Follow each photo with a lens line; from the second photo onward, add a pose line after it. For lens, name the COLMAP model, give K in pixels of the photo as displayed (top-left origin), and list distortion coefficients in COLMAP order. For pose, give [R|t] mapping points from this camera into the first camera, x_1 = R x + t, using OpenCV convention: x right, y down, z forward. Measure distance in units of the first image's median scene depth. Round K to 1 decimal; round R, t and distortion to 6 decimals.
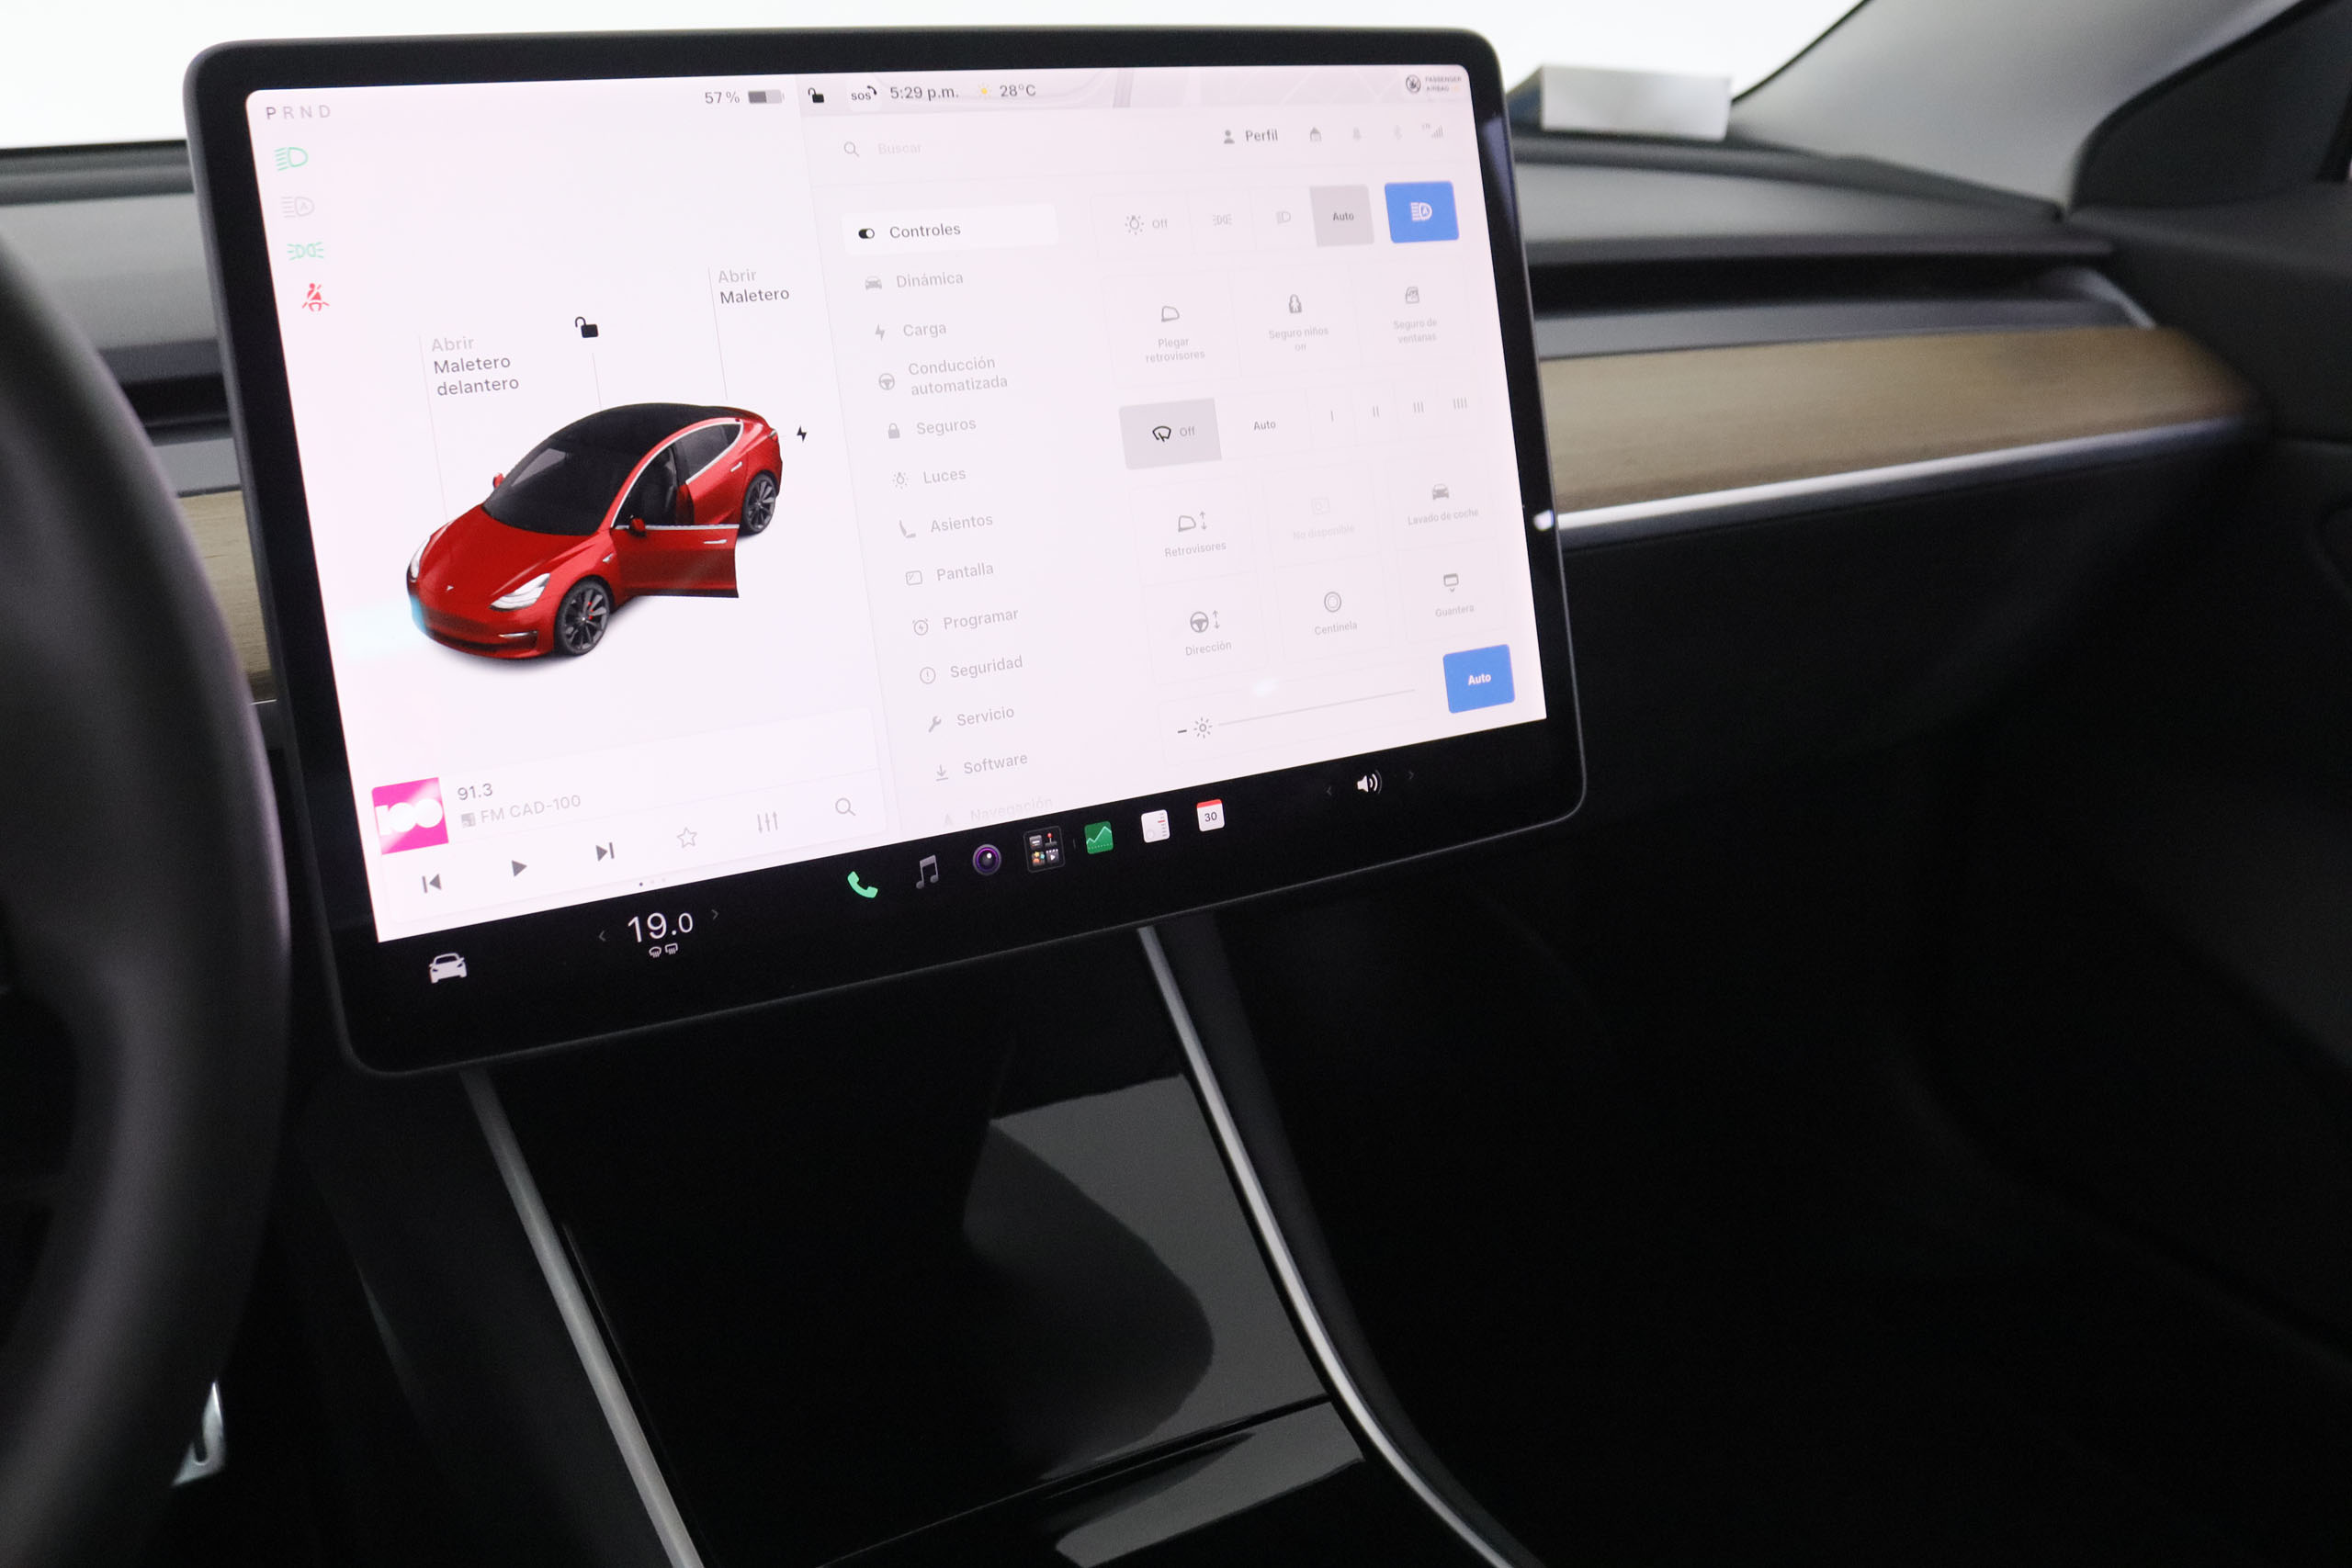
lens RADIAL K [[2187.6, 0, 1173.4], [0, 2187.6, 753.8], [0, 0, 1]] dist [-0.102586, 0.000000]
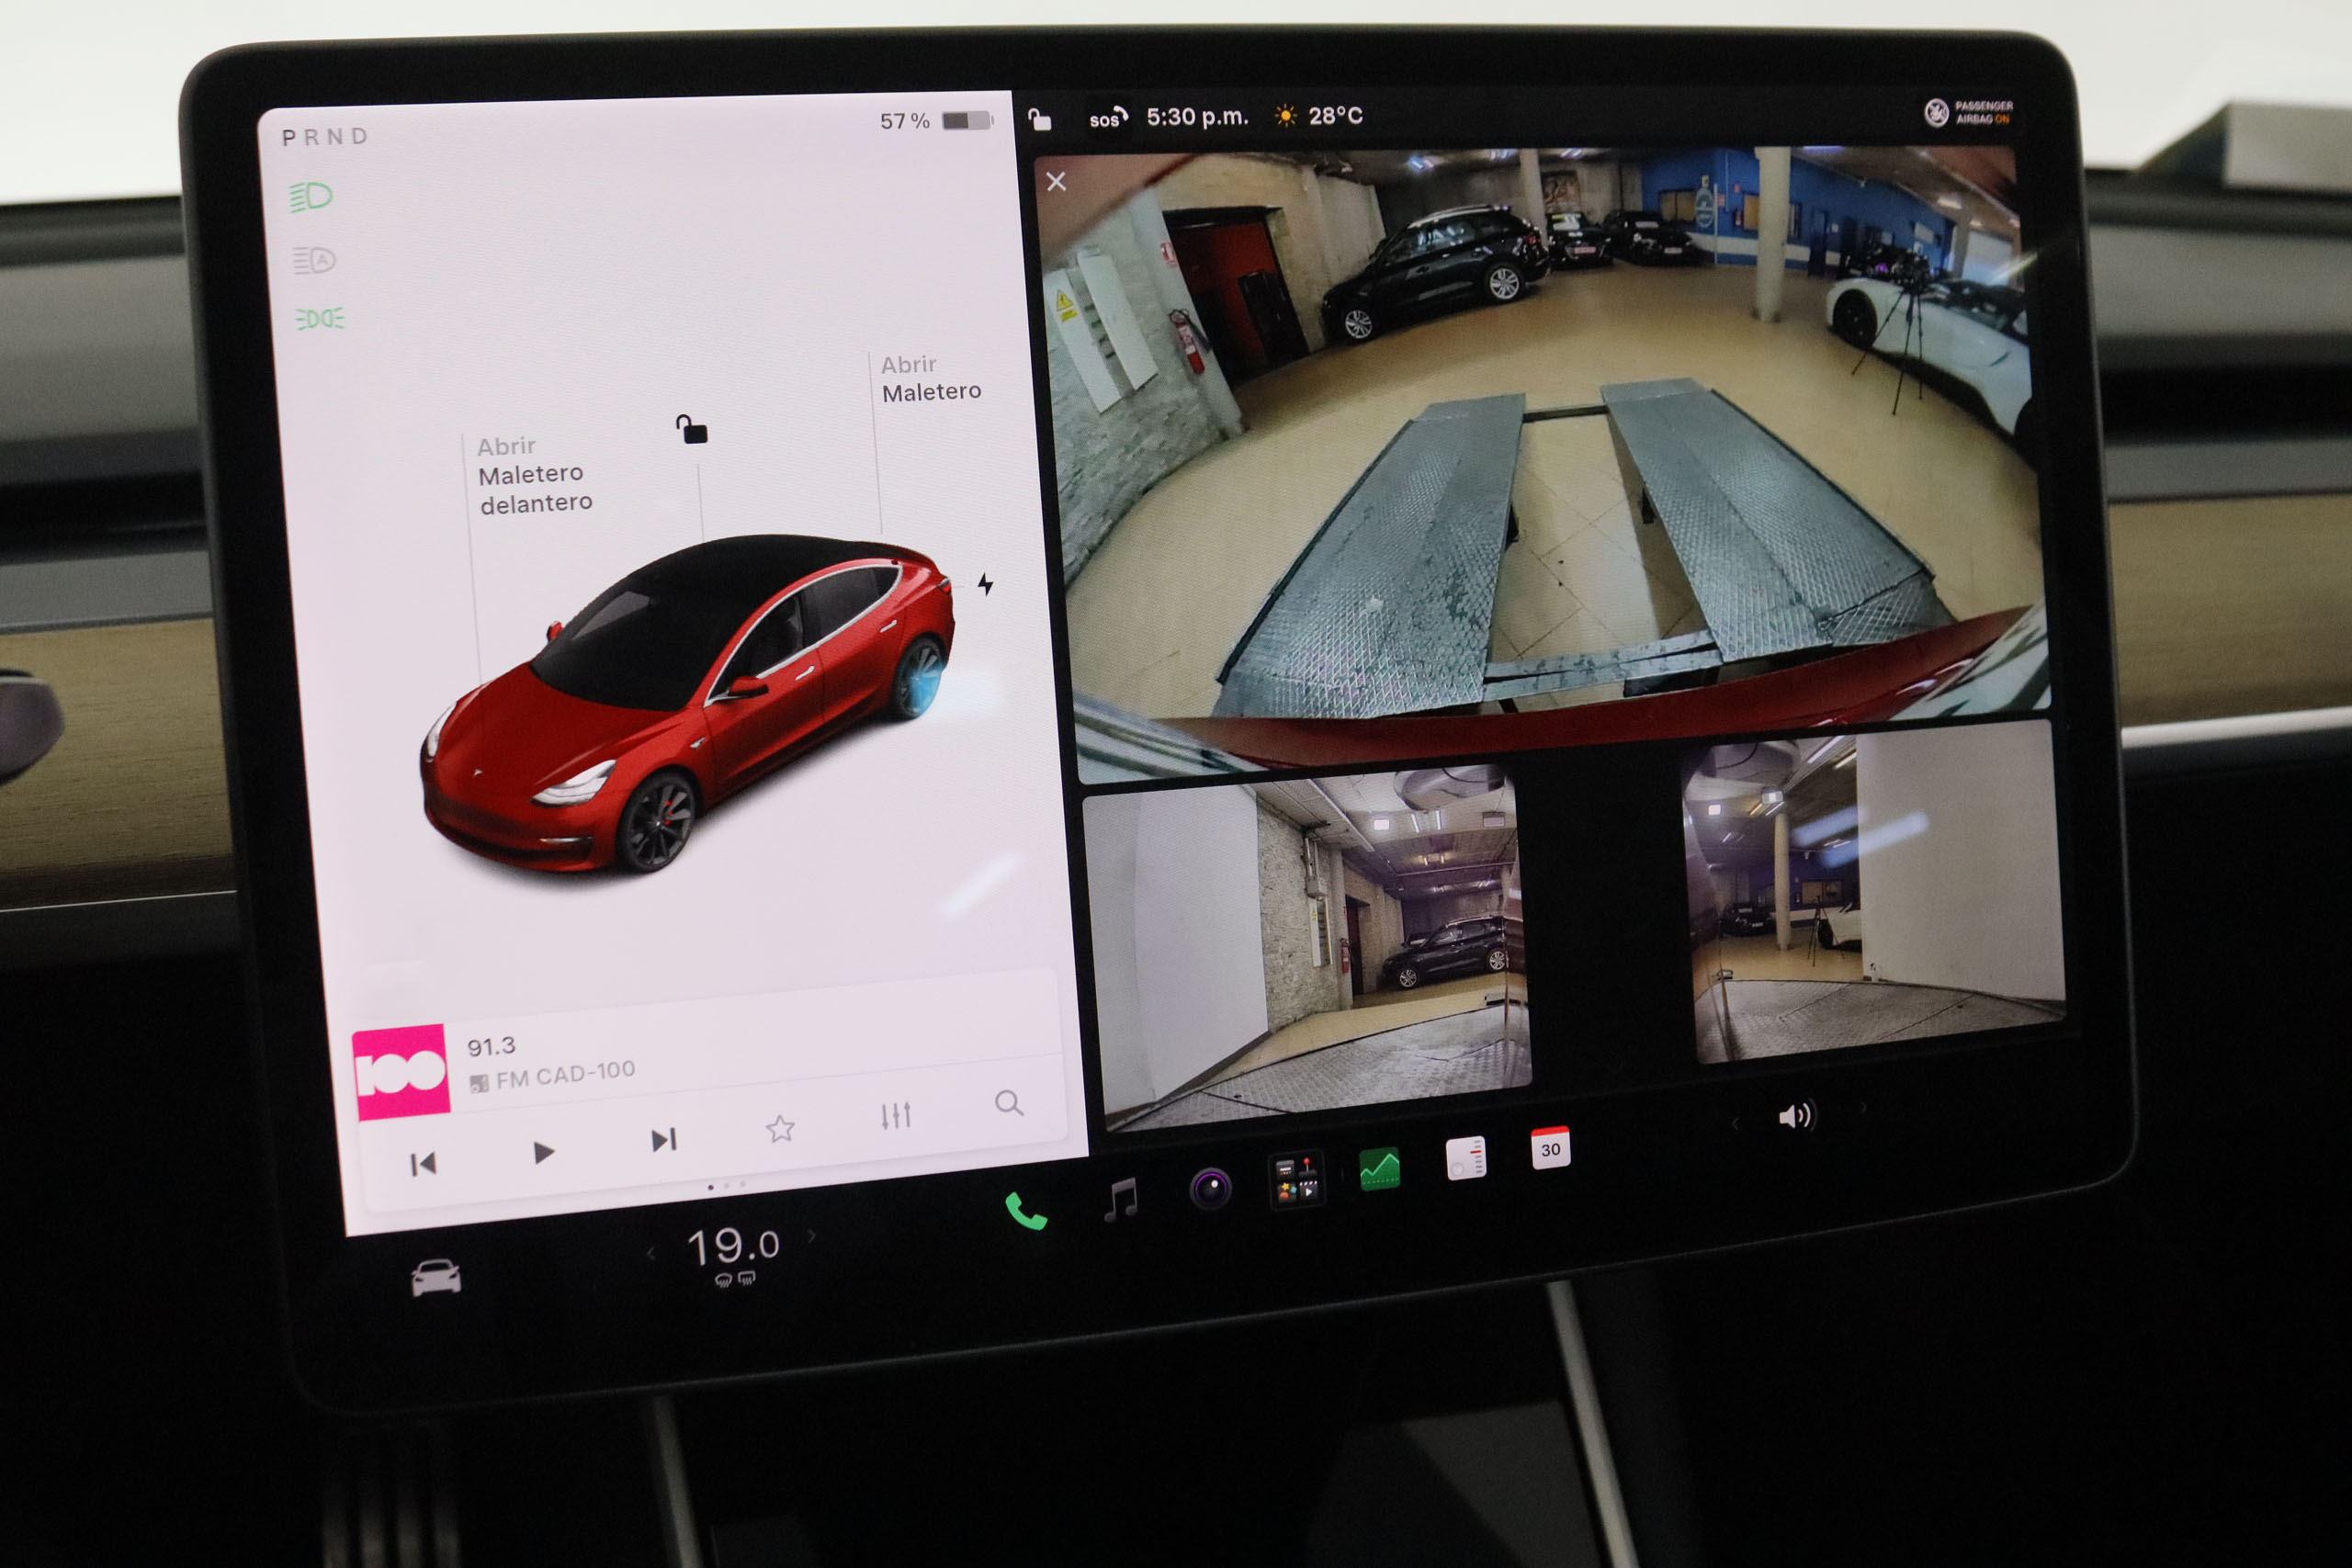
lens RADIAL K [[2406.8, 0, 1182.0], [0, 2406.8, 769.3], [0, 0, 1]] dist [-0.096643, 0.000000]
pose [[0.962239, 0.071322, -0.262695, 0.105625], [-0.080410, 0.996473, -0.023995, -0.071065], [0.260057, 0.044212, 0.964580, 0.245580]]
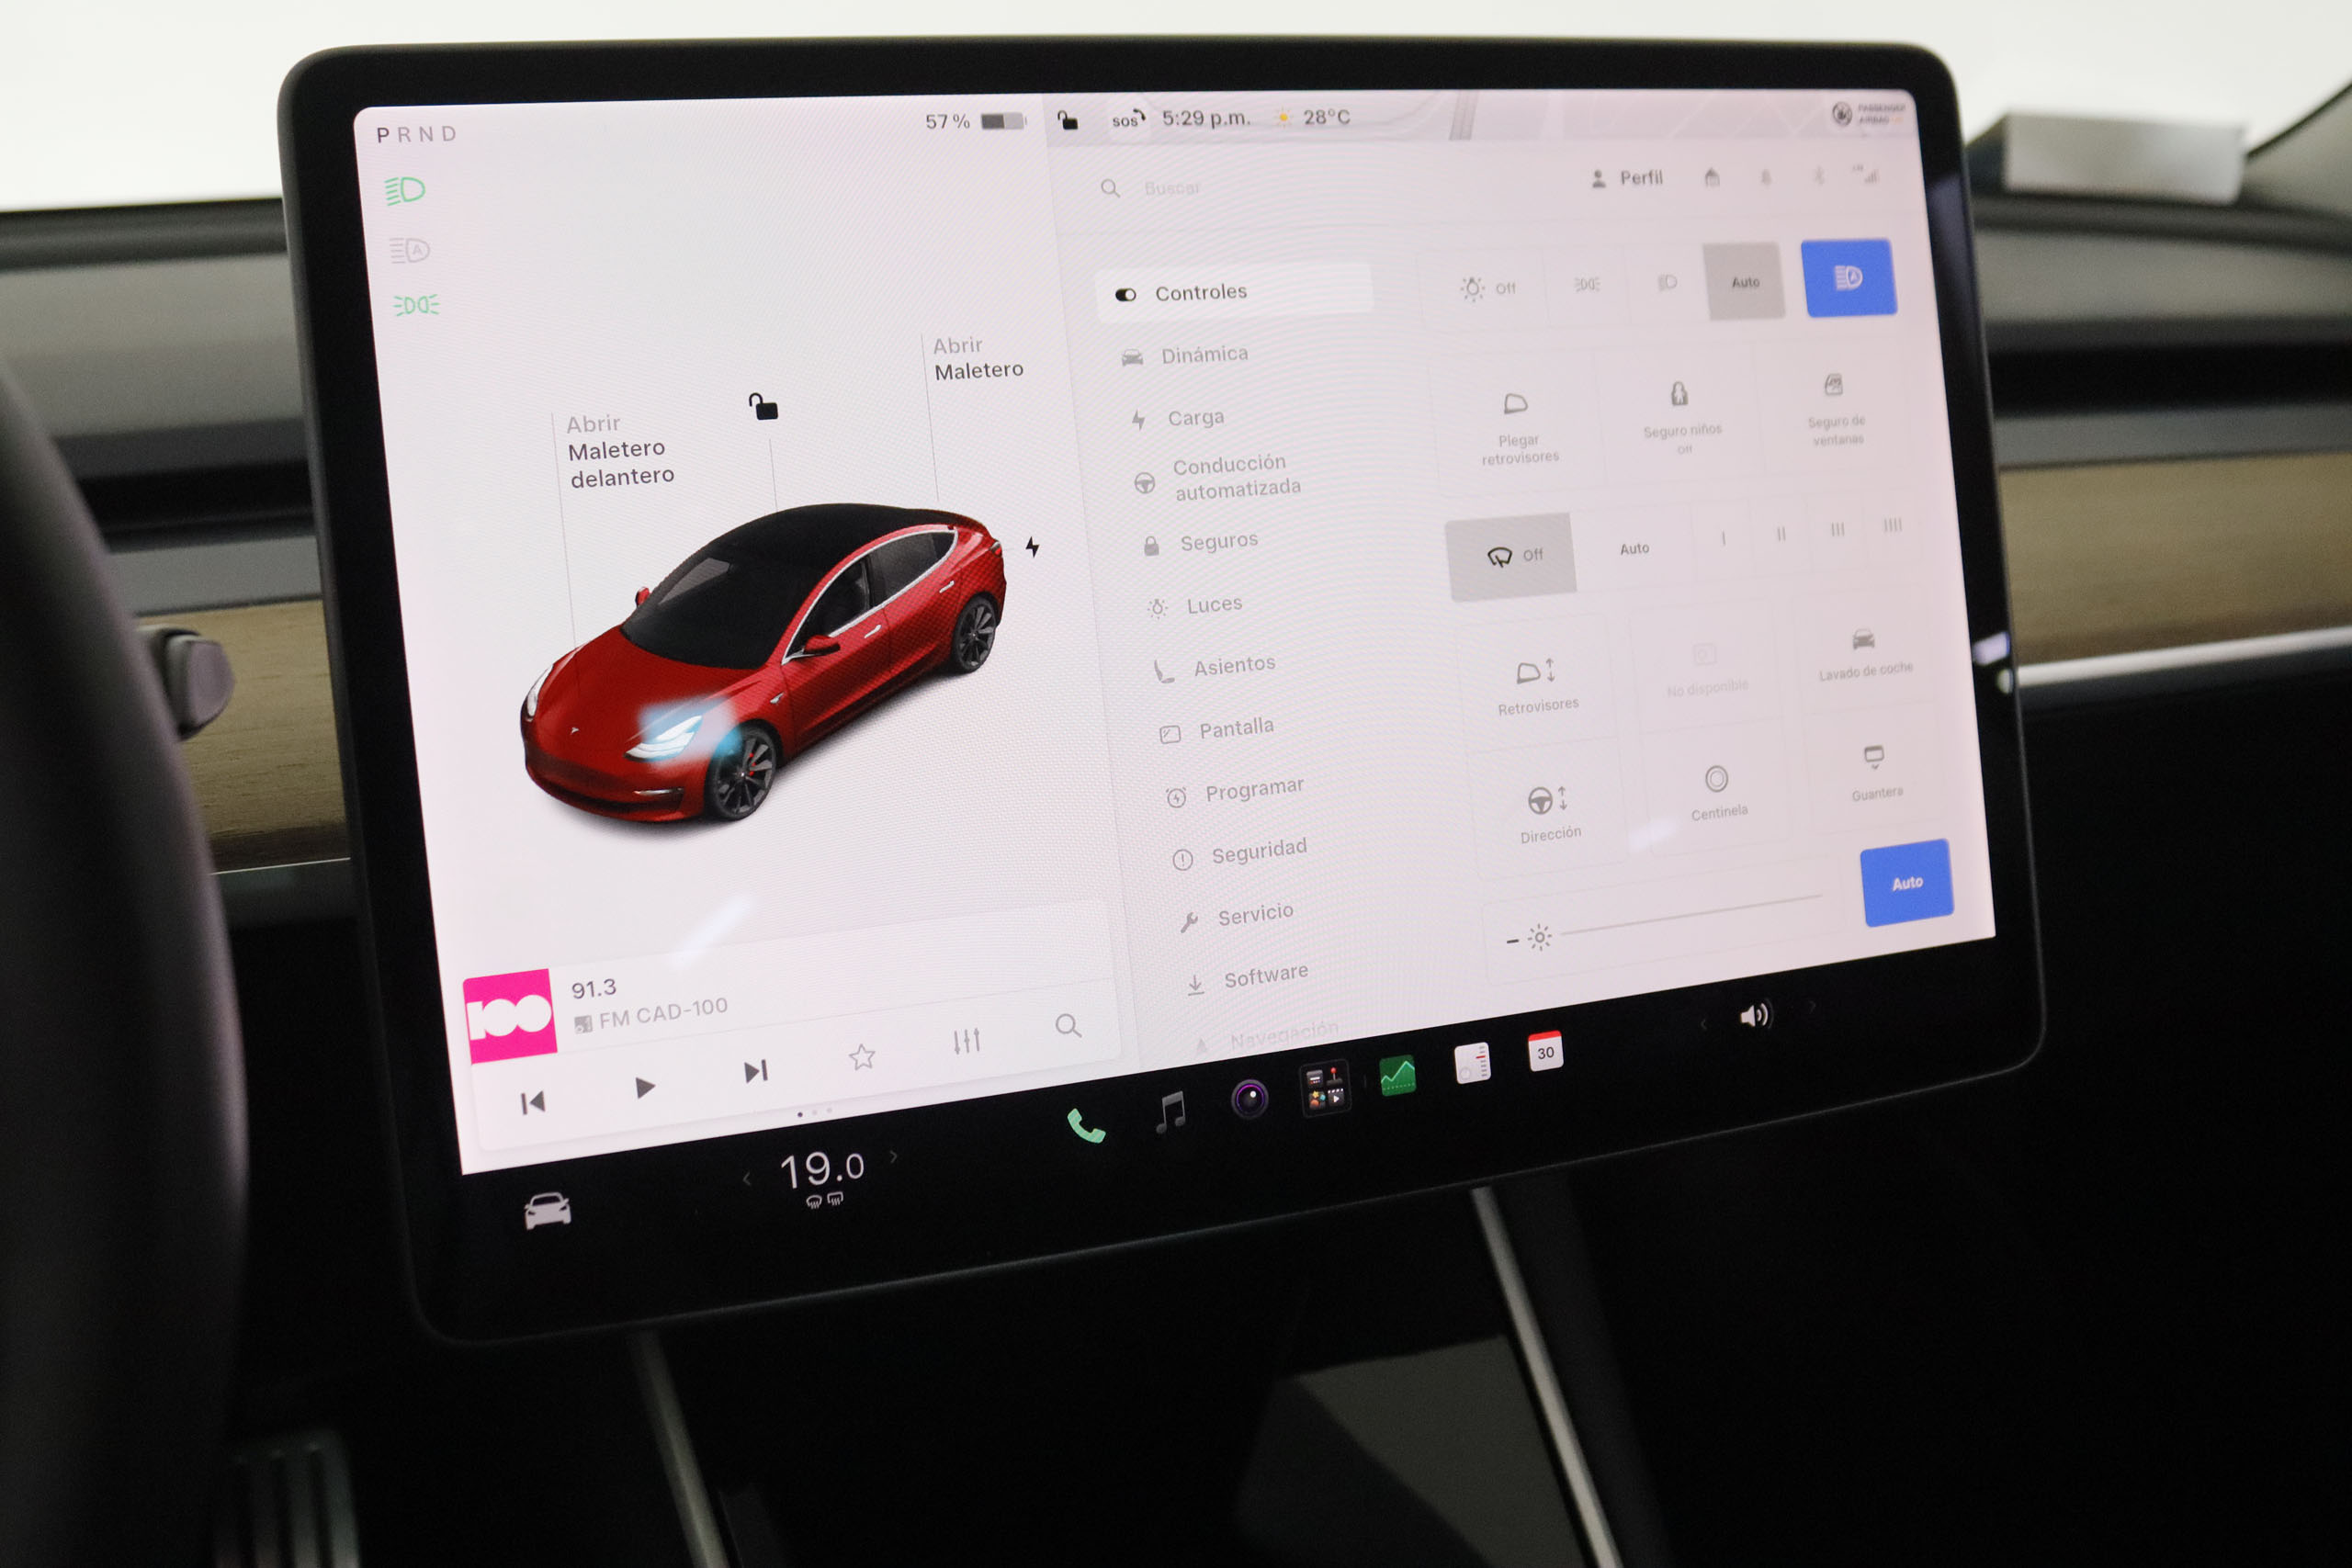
lens RADIAL K [[2483.5, 0, 1212.3], [0, 2483.5, 748.4], [0, 0, 1]] dist [-0.102042, 0.000000]
pose [[0.989327, 0.035251, -0.141381, 0.022321], [-0.043138, 0.997656, -0.053116, -0.029469], [0.139177, 0.058648, 0.988529, 0.127169]]
